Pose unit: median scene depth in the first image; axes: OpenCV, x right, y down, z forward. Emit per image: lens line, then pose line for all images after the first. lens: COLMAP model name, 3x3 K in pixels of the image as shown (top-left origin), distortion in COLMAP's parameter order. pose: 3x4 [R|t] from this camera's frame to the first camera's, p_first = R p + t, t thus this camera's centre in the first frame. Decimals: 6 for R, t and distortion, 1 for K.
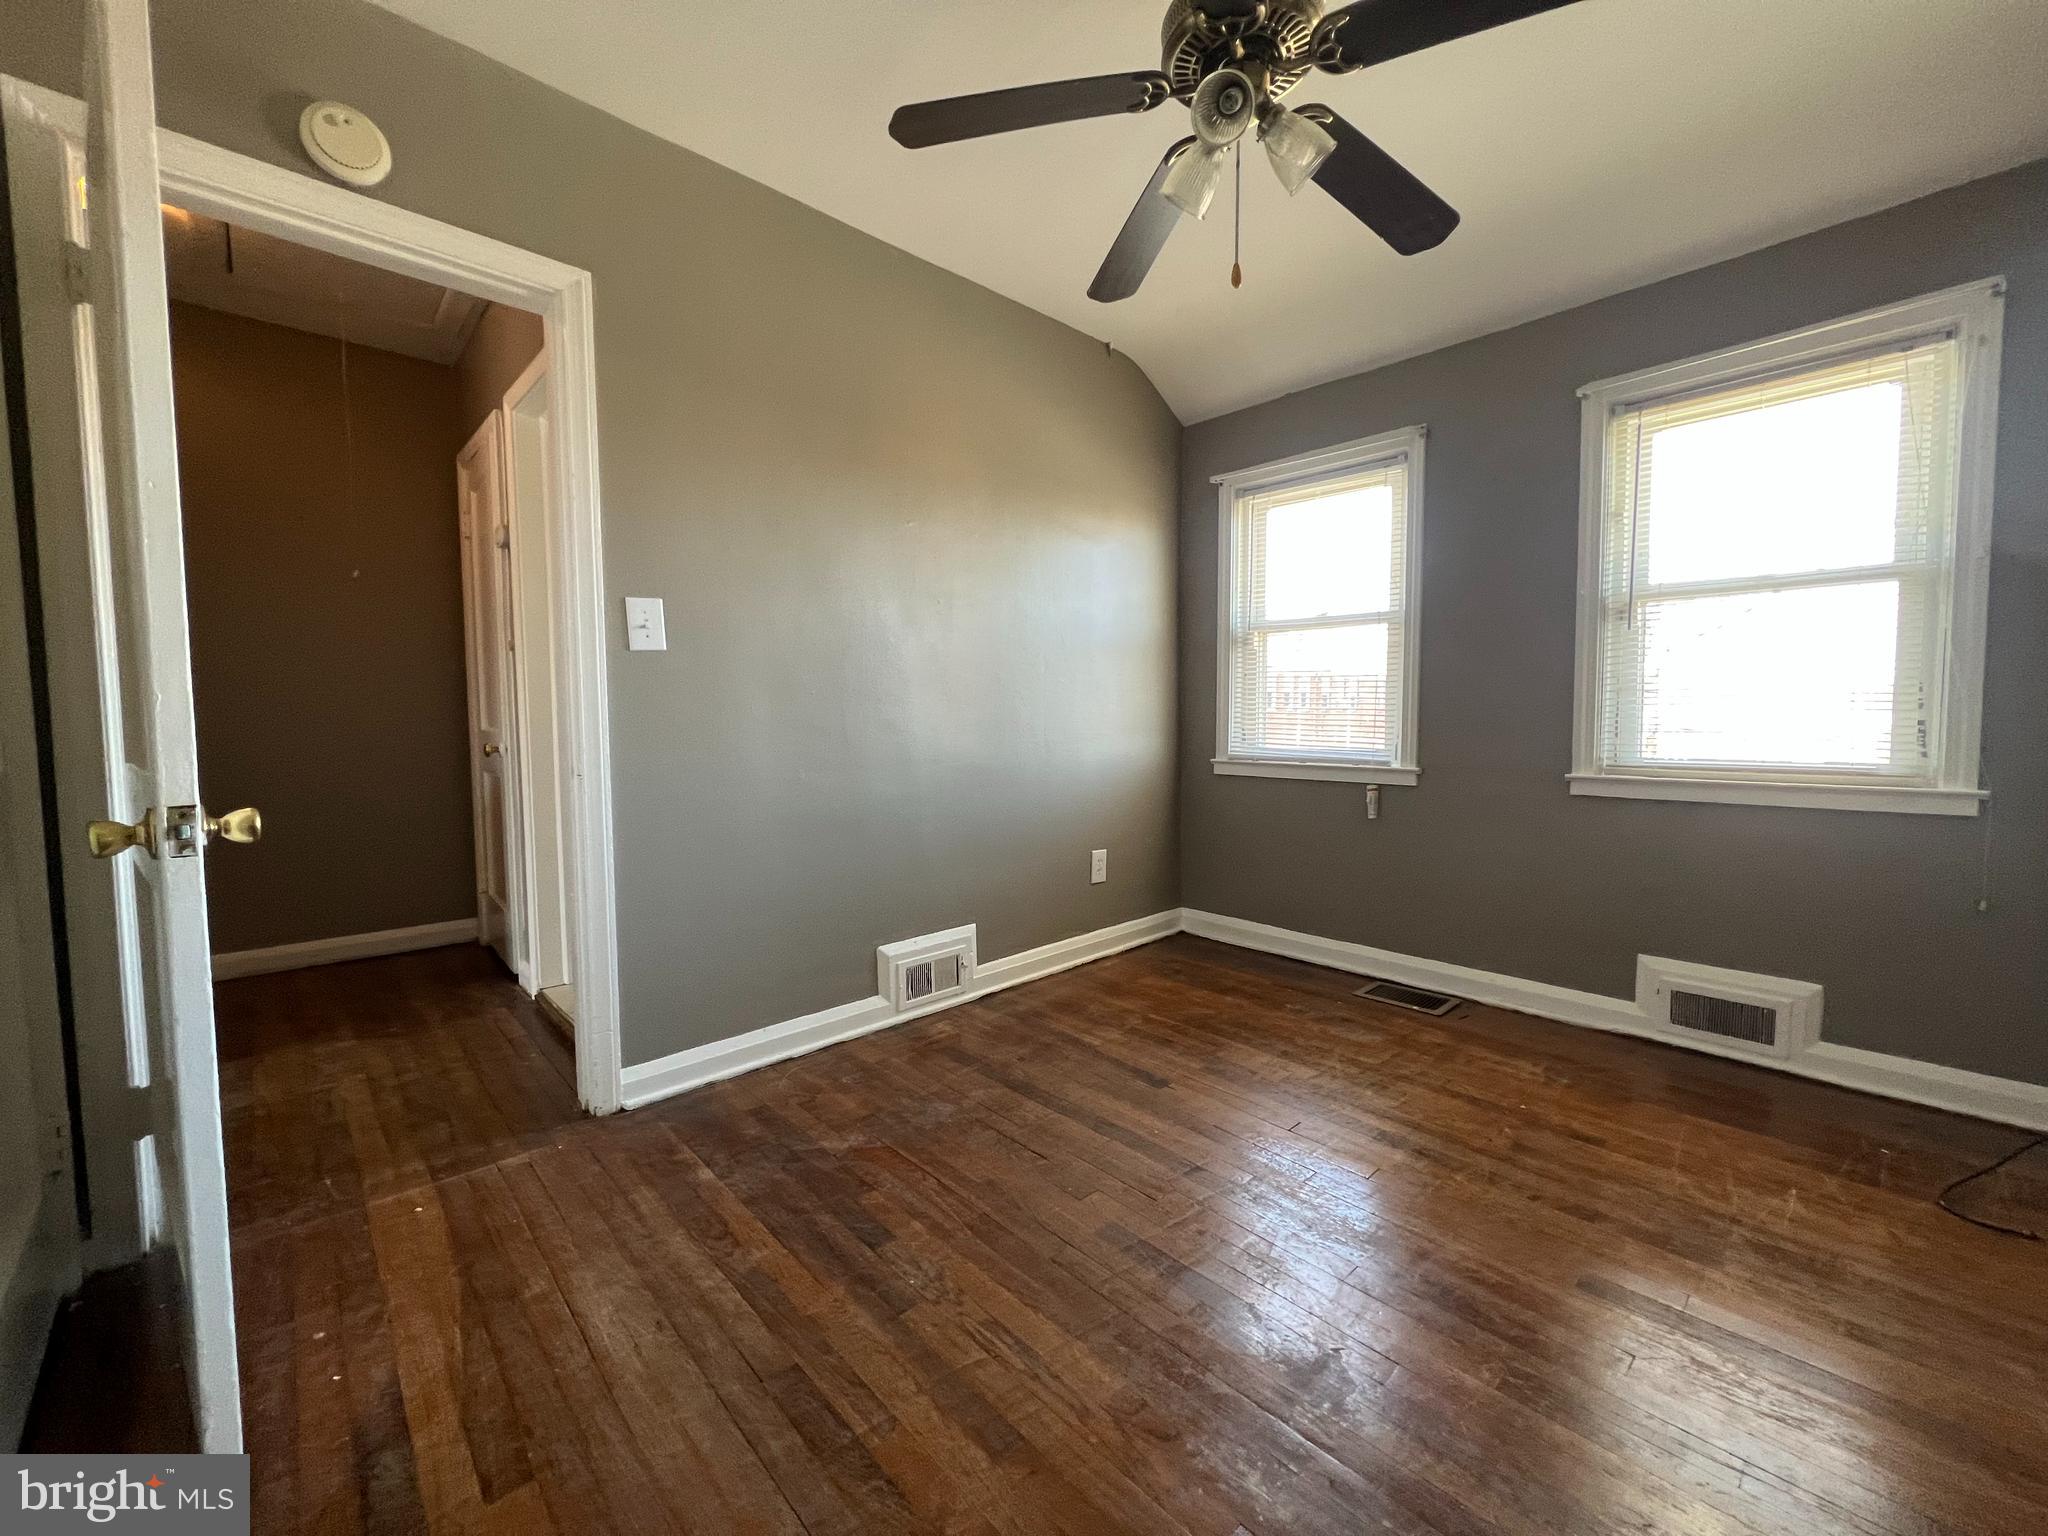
lens RADIAL K [[818.5, 0, 1019.5], [0, 818.5, 762.3], [0, 0, 1]] dist [-0.001160, 0.000526]
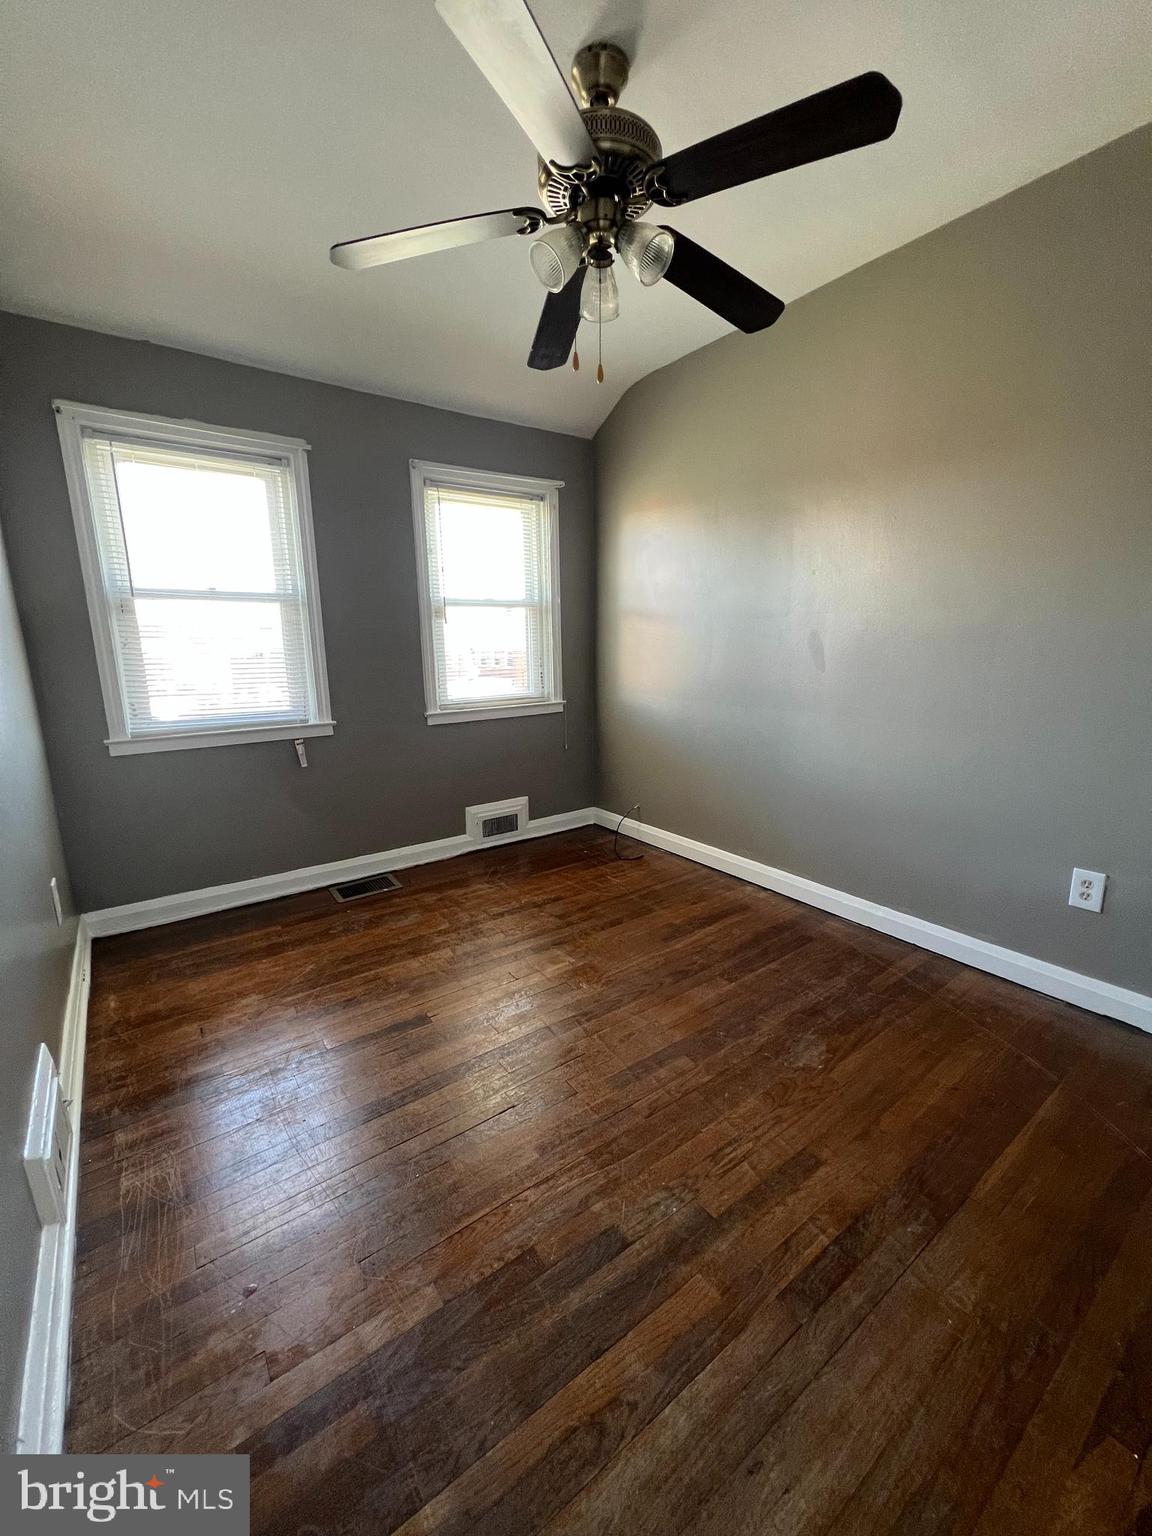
lens RADIAL K [[613.9, 0, 578.2], [0, 613.9, 766.7], [0, 0, 1]] dist [-0.001160, 0.000526]
pose [[0.115770, -0.204211, 0.972057, -0.578583], [0.066207, 0.978048, 0.197584, -0.119265], [-0.991067, 0.041482, 0.126749, 0.652564]]
